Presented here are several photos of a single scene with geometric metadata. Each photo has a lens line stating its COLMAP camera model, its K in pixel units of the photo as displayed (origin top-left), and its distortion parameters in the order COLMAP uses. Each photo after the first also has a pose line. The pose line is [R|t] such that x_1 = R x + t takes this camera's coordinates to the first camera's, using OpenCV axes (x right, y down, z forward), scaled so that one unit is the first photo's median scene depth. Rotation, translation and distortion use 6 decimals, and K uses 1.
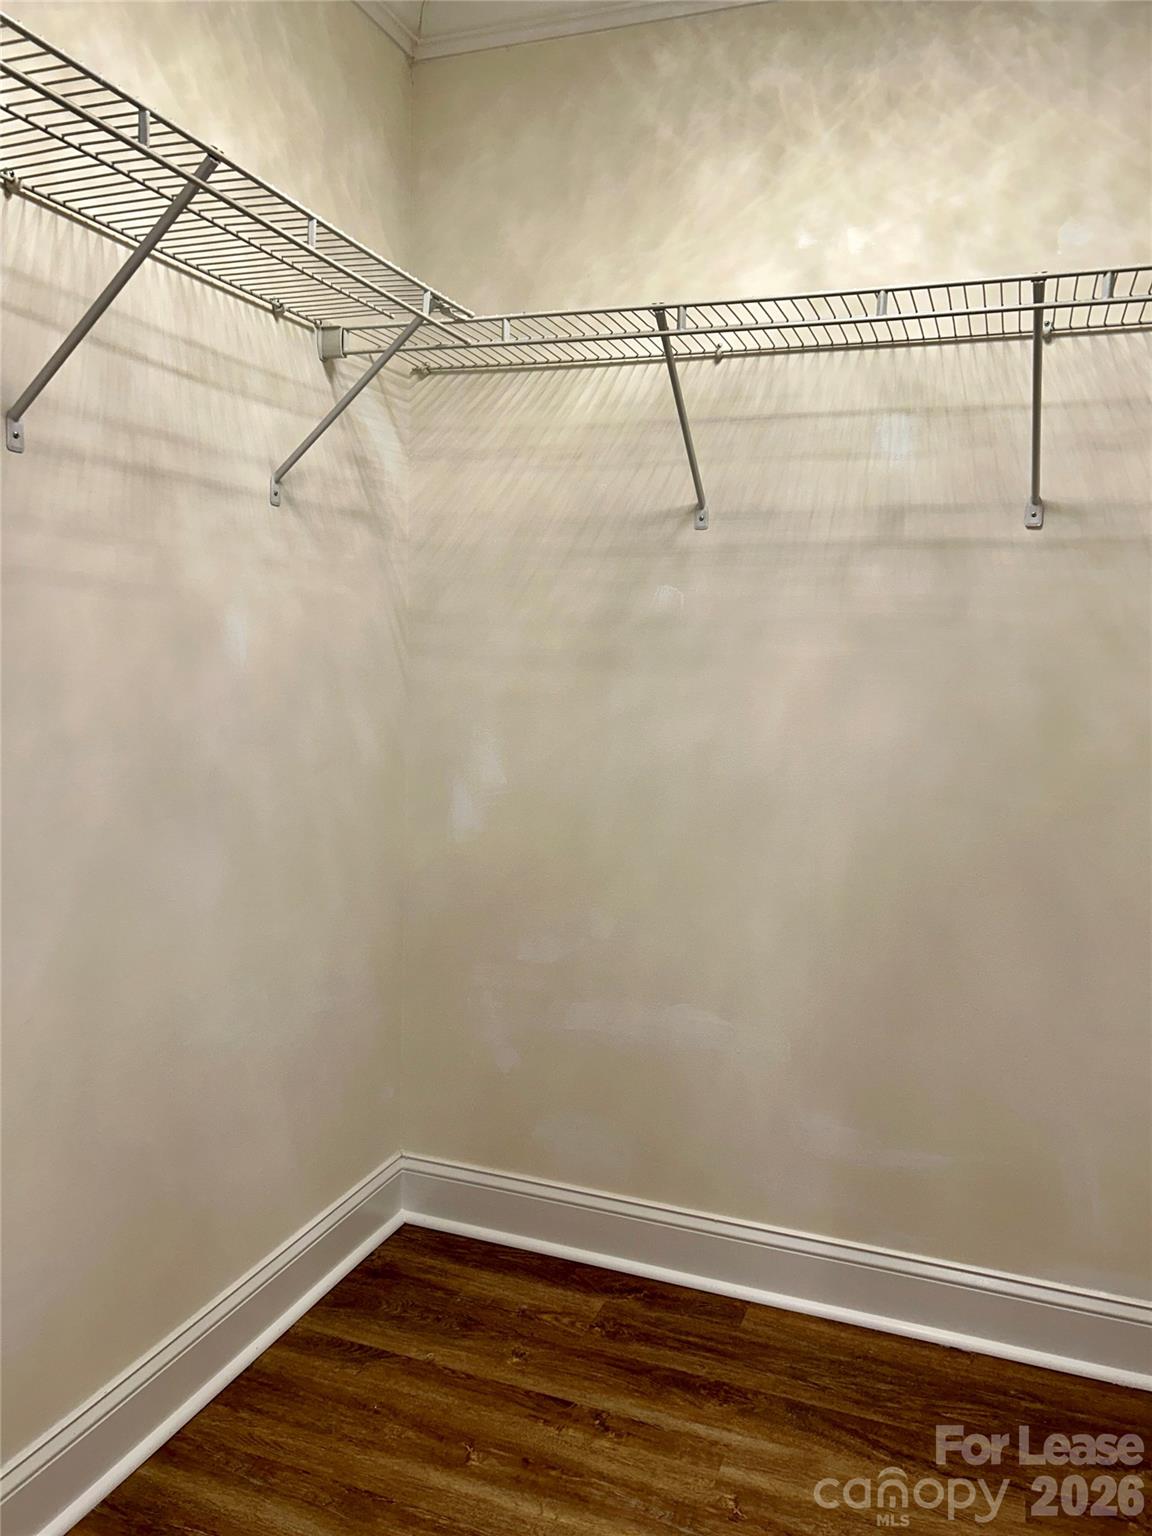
lens RADIAL K [[1144.3, 0, 573.4], [0, 1144.3, 761.1], [0, 0, 1]] dist [0.021559, -0.042414]
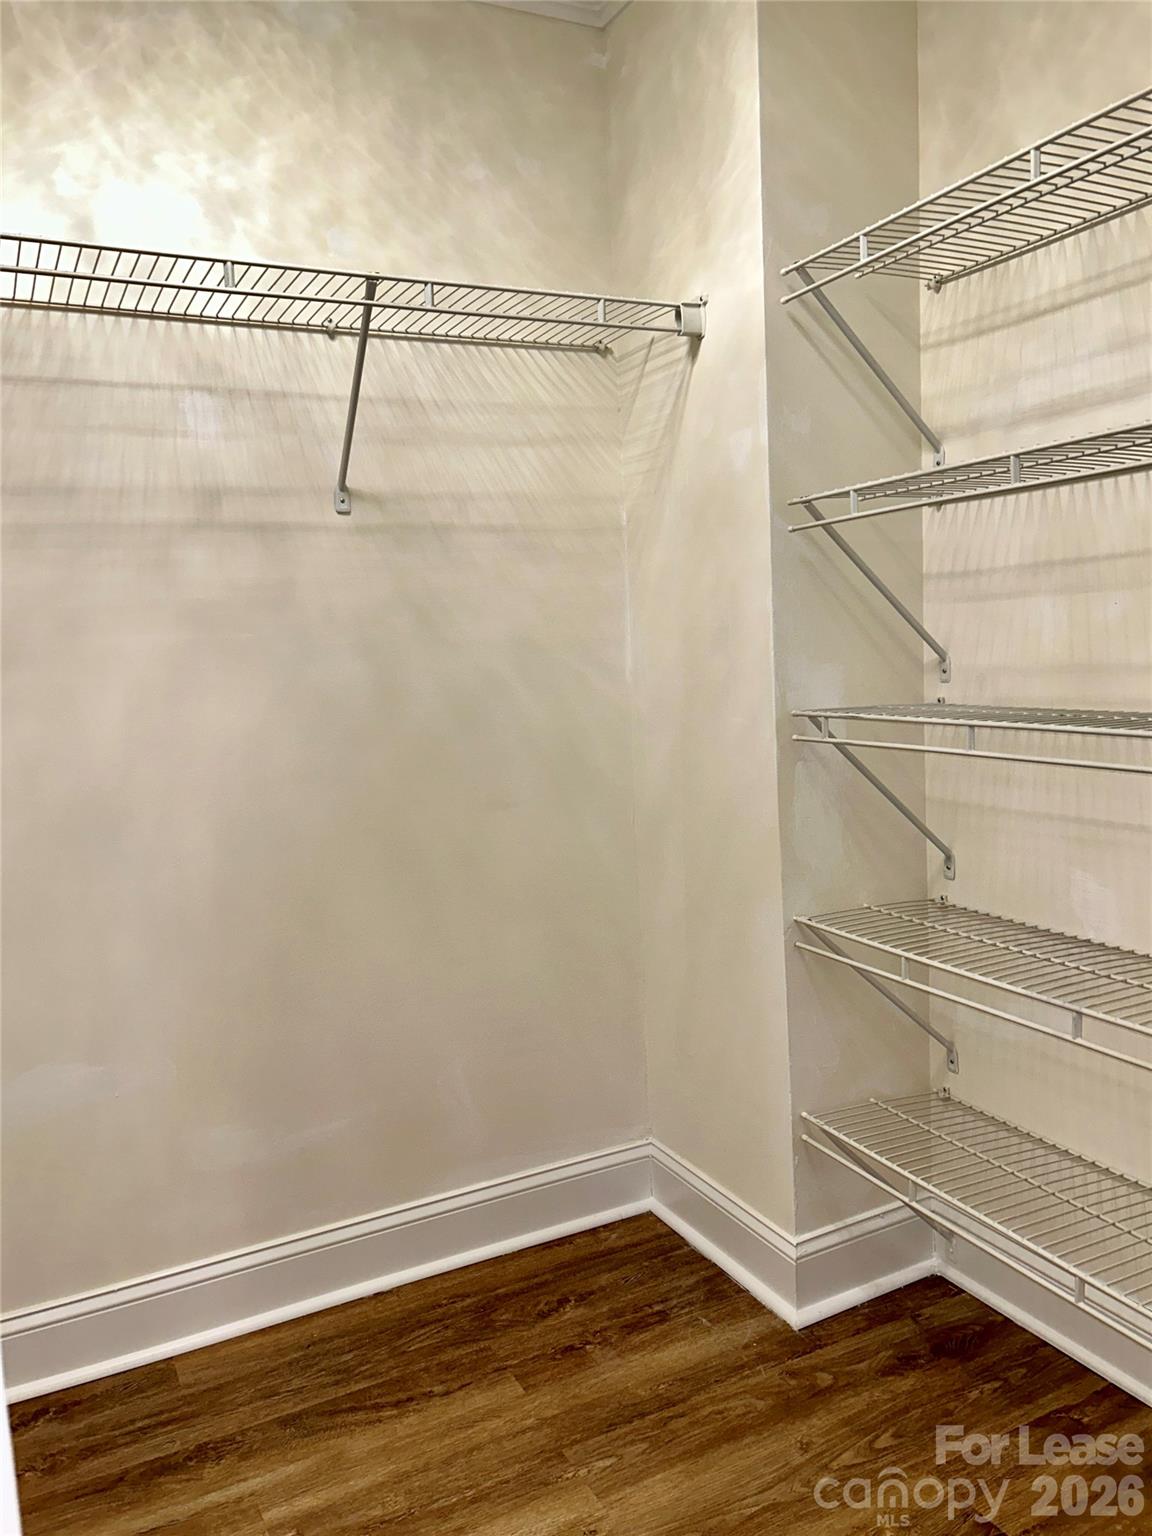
lens RADIAL K [[1144.3, 0, 575.6], [0, 1144.3, 769.8], [0, 0, 1]] dist [0.021559, -0.042414]
pose [[0.661330, -0.138564, 0.737186, -0.270091], [0.136196, 0.988635, 0.063646, -0.005990], [-0.737627, 0.058310, 0.672686, 0.135877]]
